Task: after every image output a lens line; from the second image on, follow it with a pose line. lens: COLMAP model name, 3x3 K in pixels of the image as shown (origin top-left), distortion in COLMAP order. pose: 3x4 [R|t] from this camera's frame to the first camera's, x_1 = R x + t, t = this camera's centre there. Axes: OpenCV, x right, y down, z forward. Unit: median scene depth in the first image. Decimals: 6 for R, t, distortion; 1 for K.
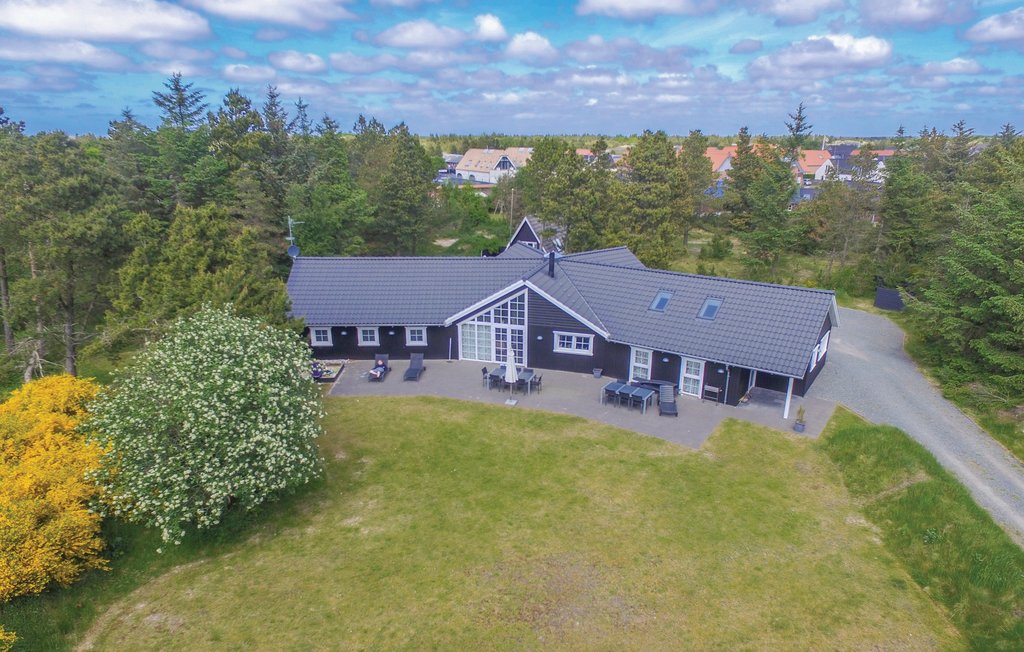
lens RADIAL K [[559.8, 0, 512.0], [0, 559.8, 326.0], [0, 0, 1]] dist [-0.000886, 0.001512]
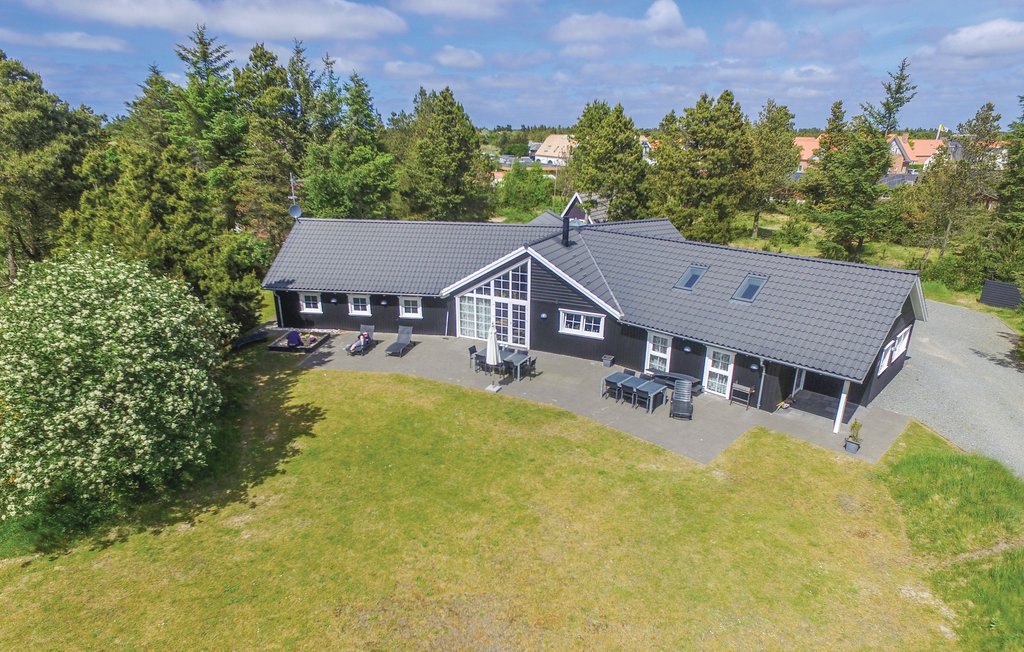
lens RADIAL K [[539.8, 0, 522.1], [0, 539.8, 332.3], [0, 0, 1]] dist [-0.005106, 0.006903]
pose [[0.989923, 0.053687, -0.131036, 0.132442], [-0.049310, 0.998119, 0.036429, 0.018936], [0.132745, -0.029601, 0.990708, 0.187045]]
